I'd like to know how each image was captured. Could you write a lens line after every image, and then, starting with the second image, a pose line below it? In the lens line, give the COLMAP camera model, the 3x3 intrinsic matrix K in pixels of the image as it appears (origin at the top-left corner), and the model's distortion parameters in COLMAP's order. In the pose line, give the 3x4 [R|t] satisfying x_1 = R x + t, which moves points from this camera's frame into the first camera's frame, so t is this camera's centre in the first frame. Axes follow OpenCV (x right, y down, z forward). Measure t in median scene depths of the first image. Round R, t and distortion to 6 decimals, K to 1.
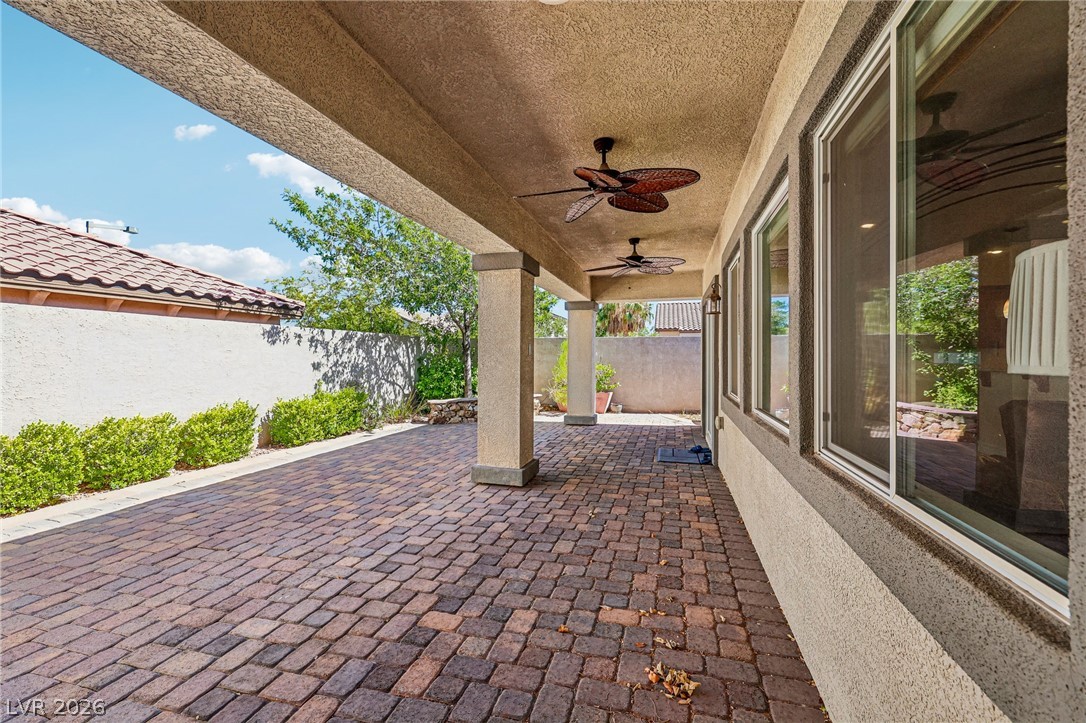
lens RADIAL K [[480.9, 0, 544.2], [0, 480.9, 361.1], [0, 0, 1]] dist [0.000970, 0.000059]
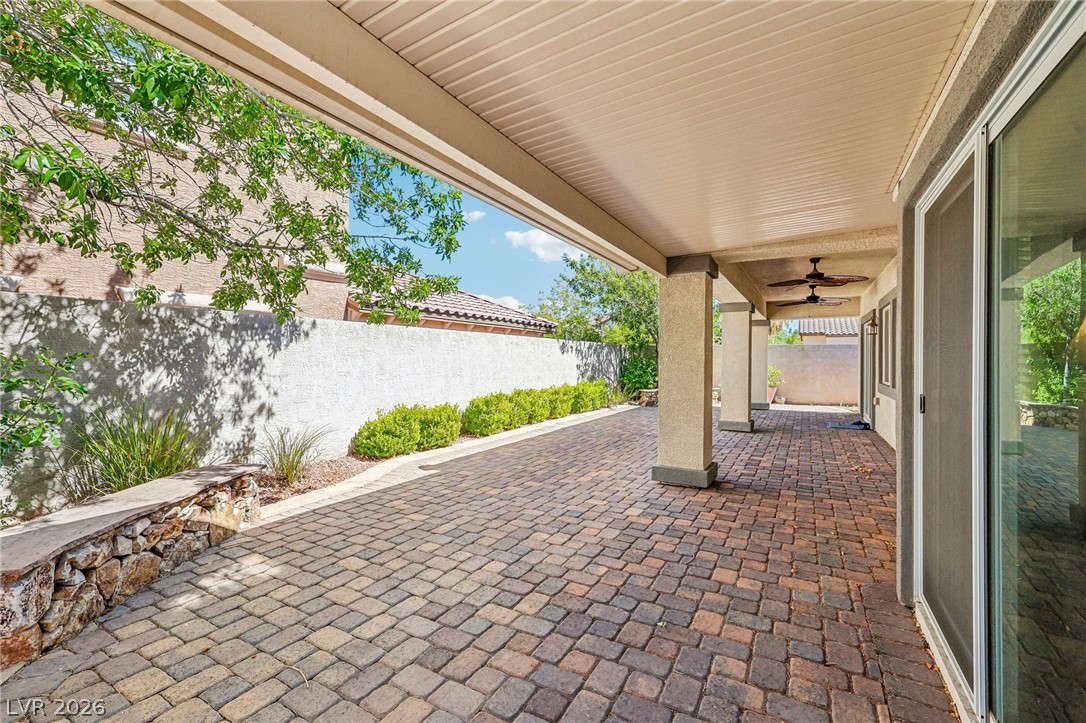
lens RADIAL K [[473.1, 0, 537.2], [0, 473.1, 361.6], [0, 0, 1]] dist [0.010246, 0.000192]
pose [[0.966686, 0.009782, -0.255779, -0.184040], [-0.009958, 0.999950, 0.000607, -0.000034], [0.255772, 0.001960, 0.966735, -0.468263]]
